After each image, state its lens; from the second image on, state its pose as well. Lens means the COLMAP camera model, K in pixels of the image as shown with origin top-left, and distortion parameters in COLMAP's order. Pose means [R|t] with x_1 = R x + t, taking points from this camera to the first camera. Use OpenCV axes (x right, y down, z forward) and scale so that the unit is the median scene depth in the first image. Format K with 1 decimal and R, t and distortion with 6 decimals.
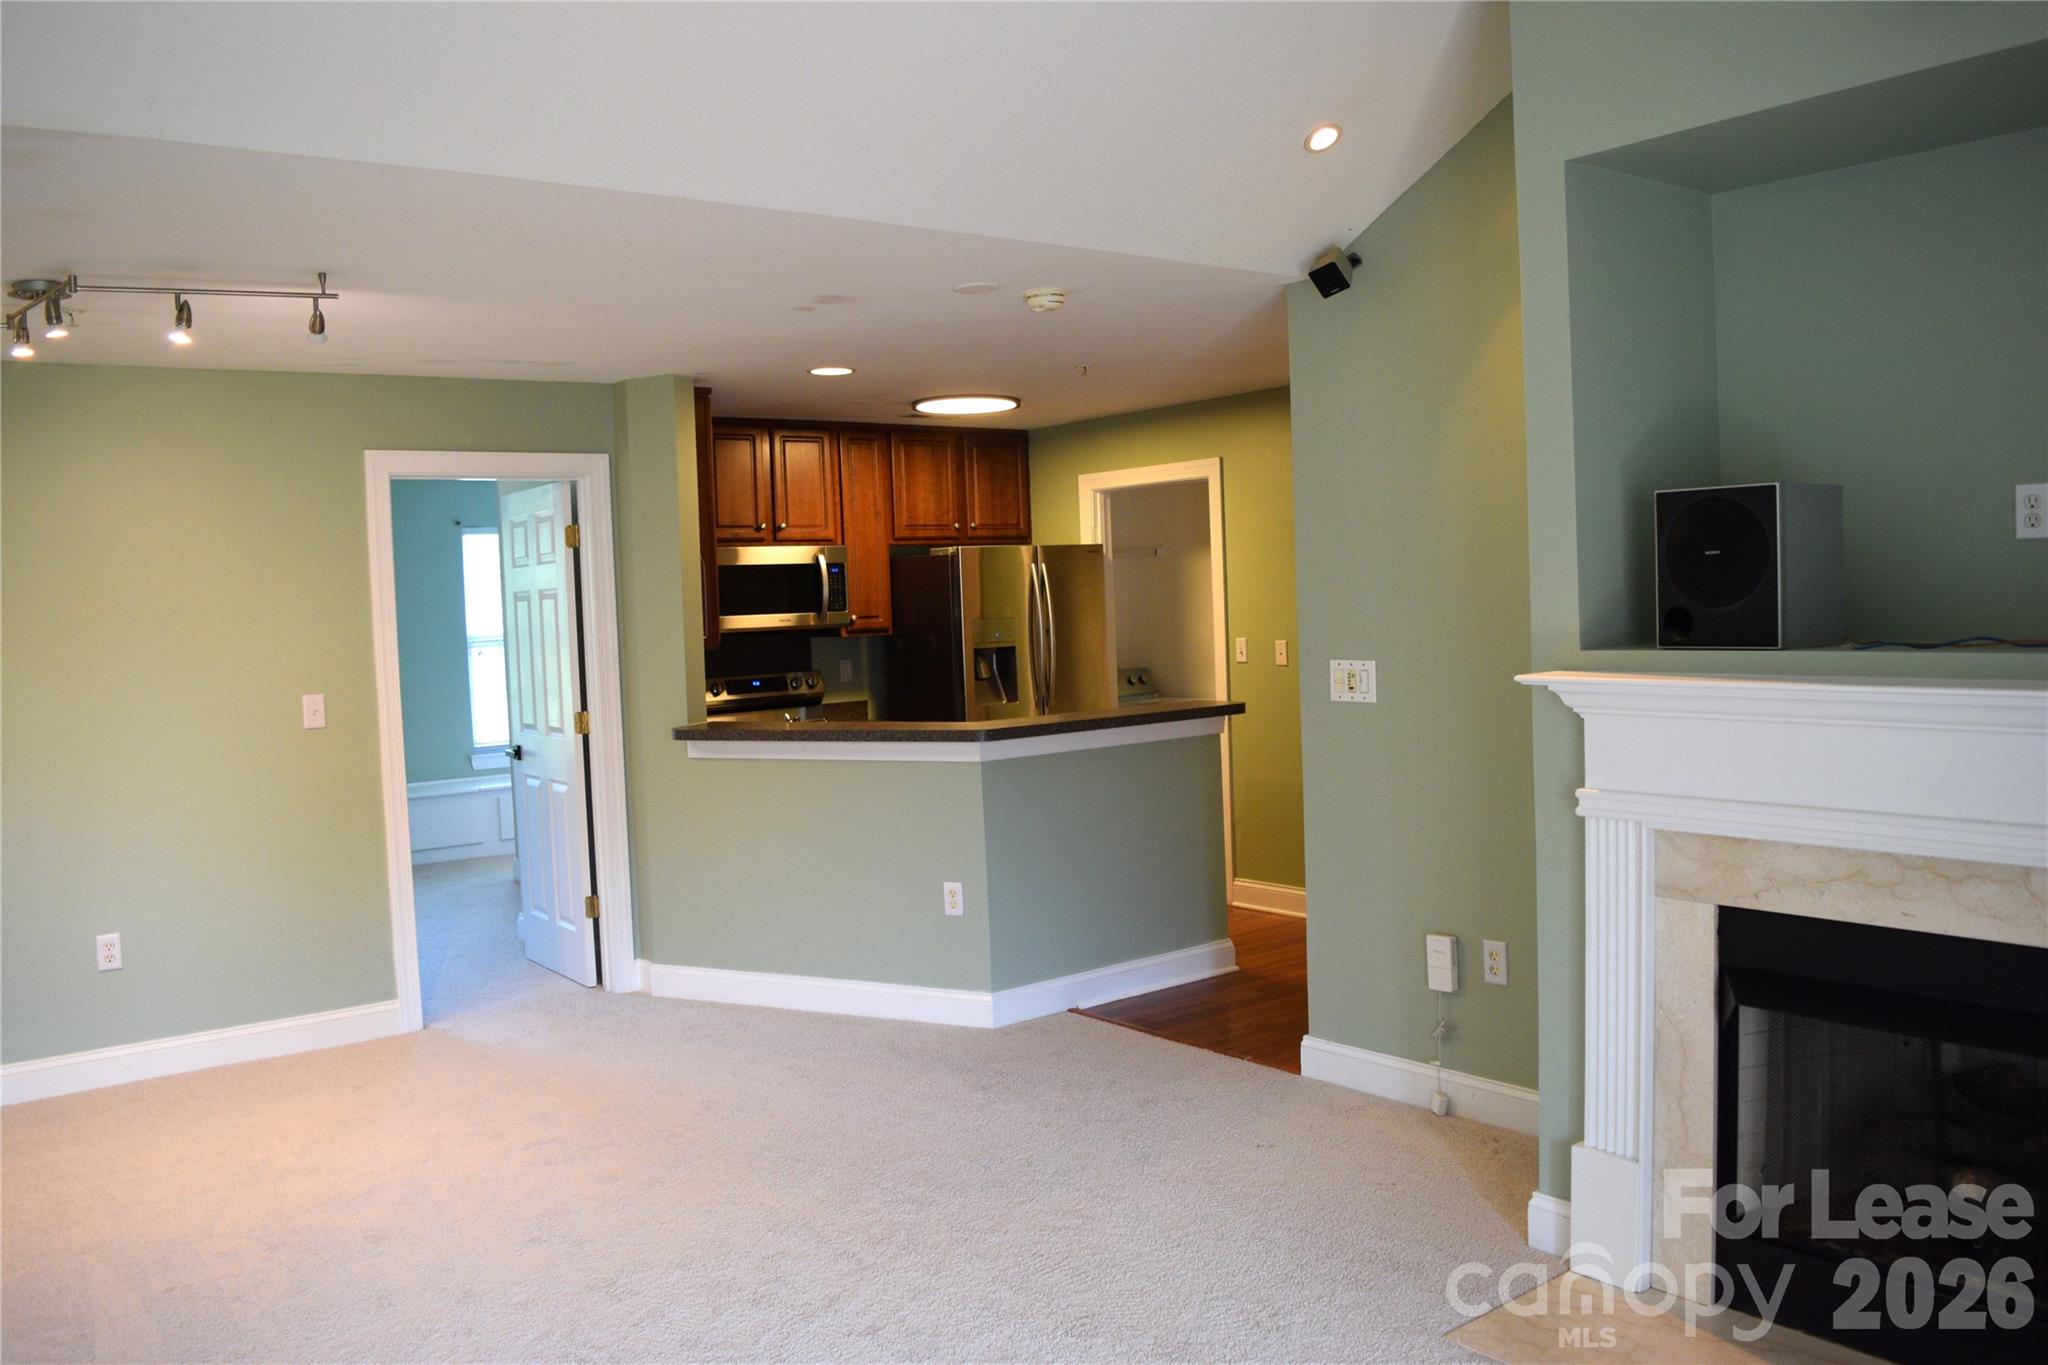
lens RADIAL K [[1599.2, 0, 1031.2], [0, 1599.2, 685.8], [0, 0, 1]] dist [-0.098368, 0.020700]
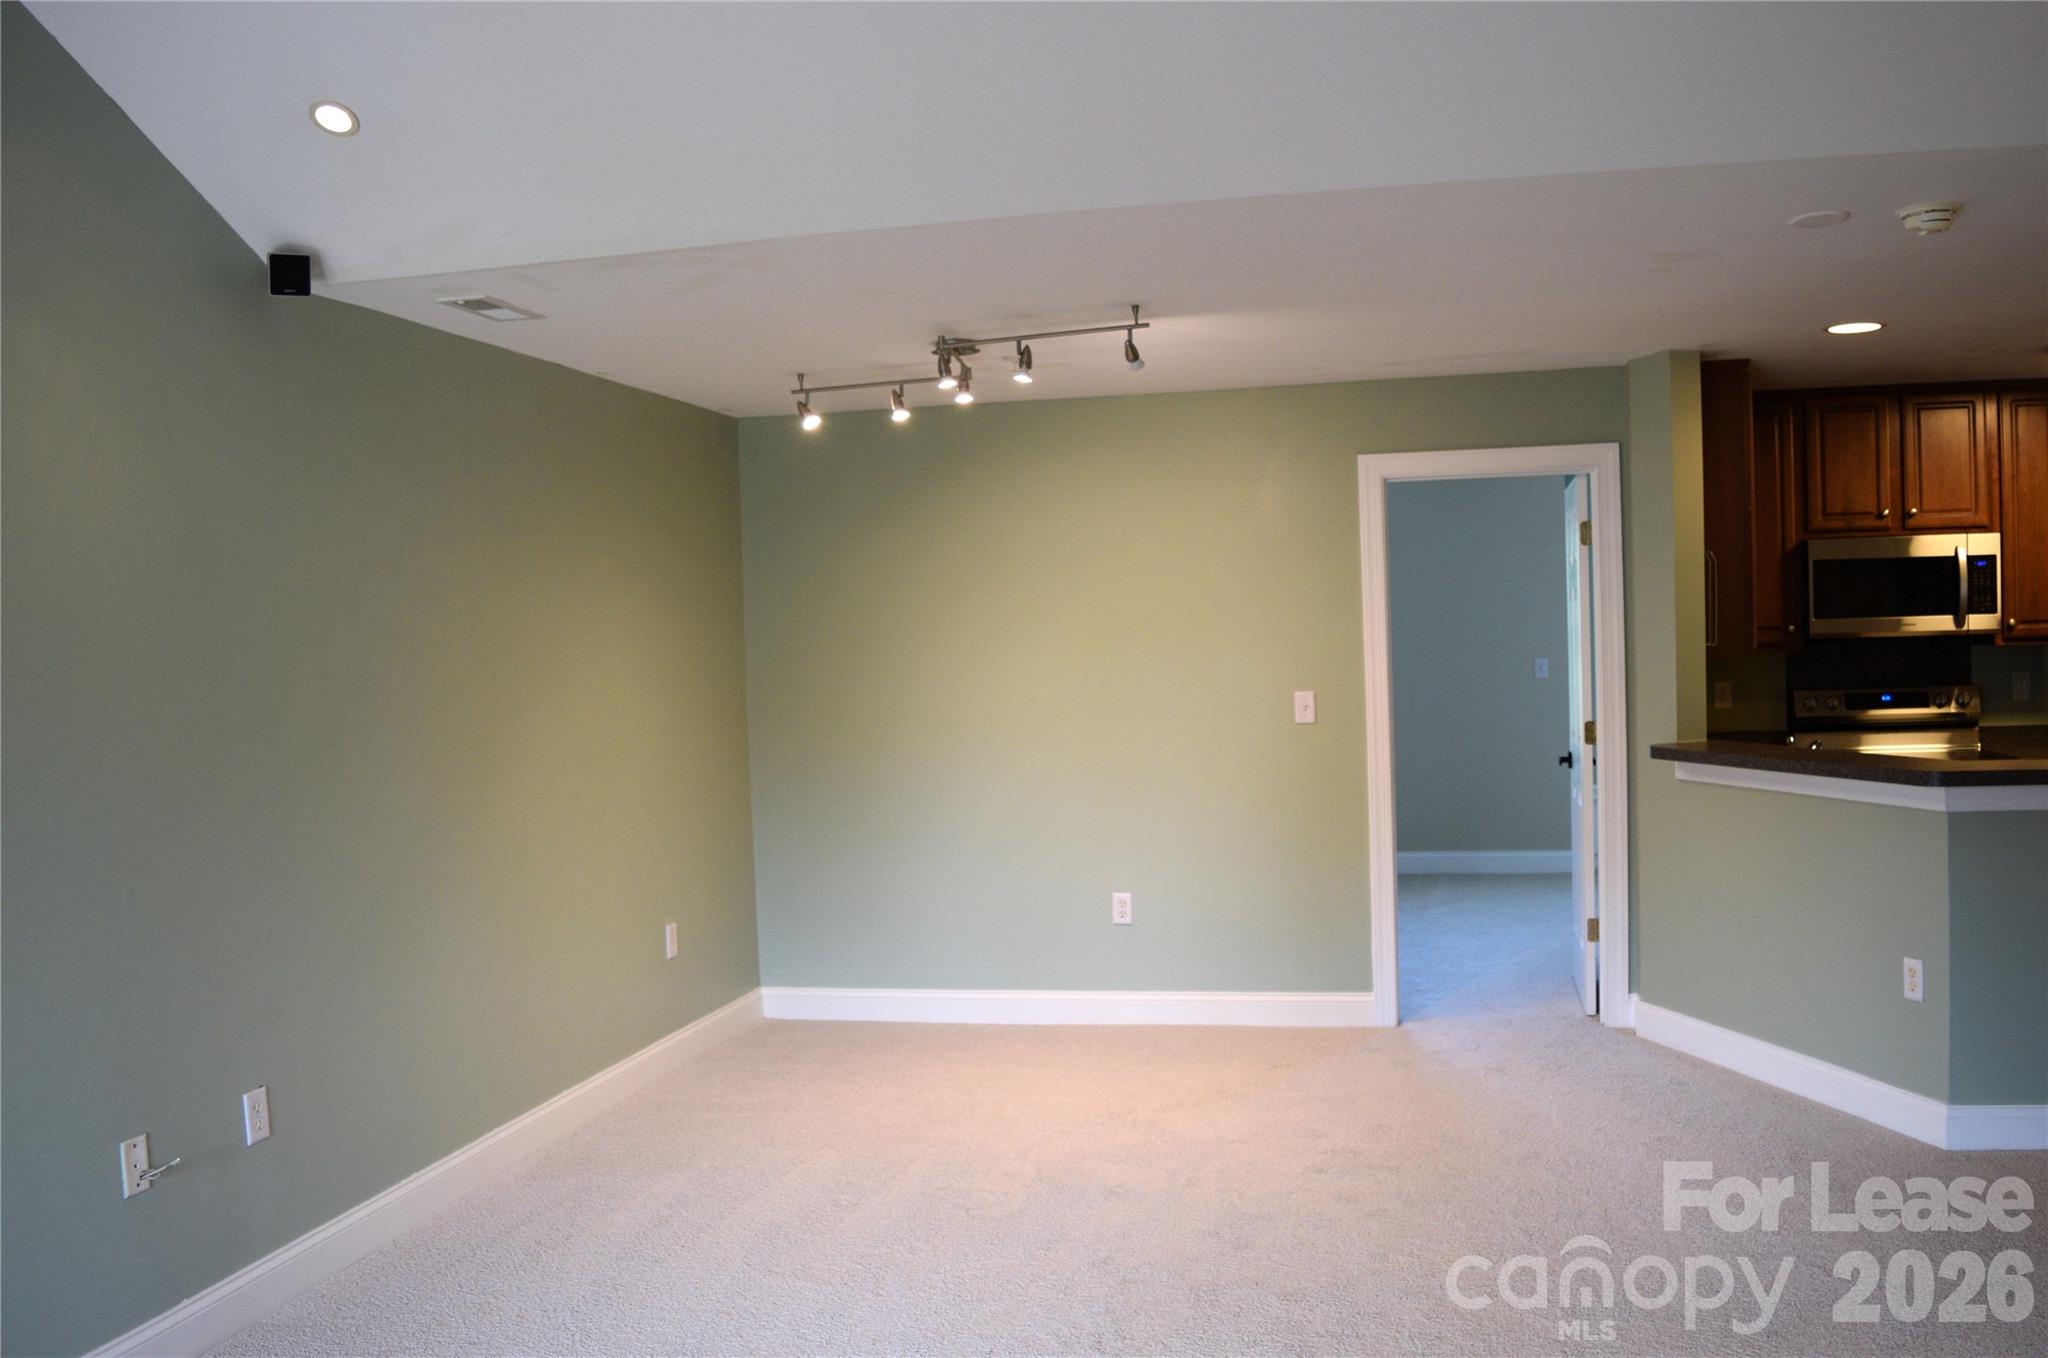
lens RADIAL K [[1686.0, 0, 1081.6], [0, 1686.0, 719.3], [0, 0, 1]] dist [-0.098244, 0.026157]
pose [[0.655117, 0.052804, -0.753680, 0.292711], [-0.033156, 0.998603, 0.041144, -0.016914], [0.754800, -0.001965, 0.655952, 0.144917]]
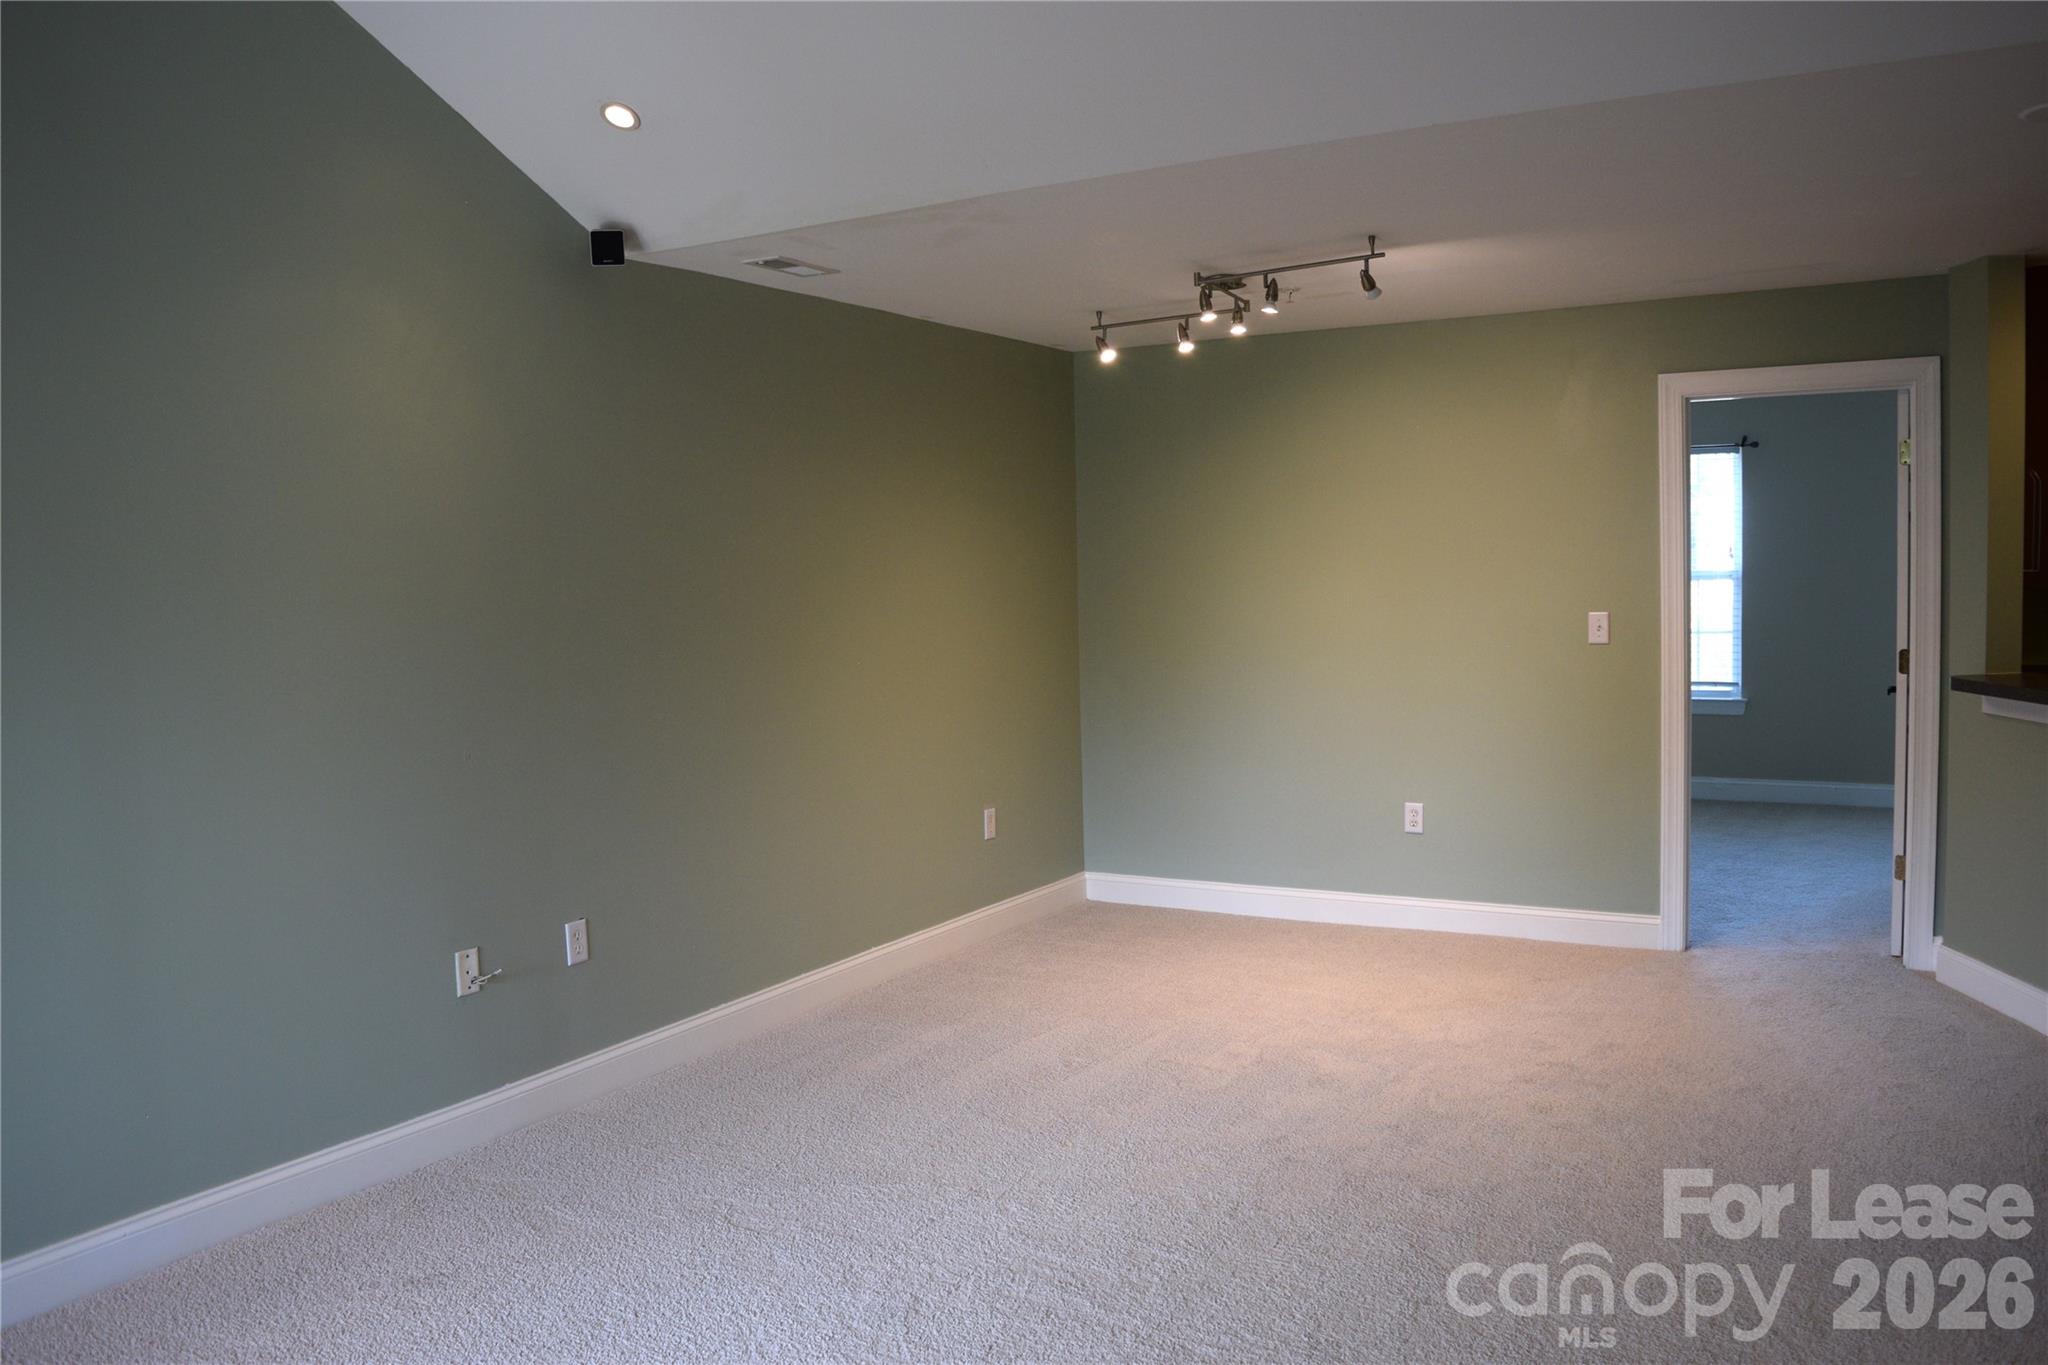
lens RADIAL K [[1599.2, 0, 1022.6], [0, 1599.2, 686.0], [0, 0, 1]] dist [-0.098368, 0.020700]
pose [[0.376597, 0.095337, -0.921458, 0.375840], [-0.040130, 0.995435, 0.086590, -0.020985], [0.925508, 0.004368, 0.378704, 0.236265]]
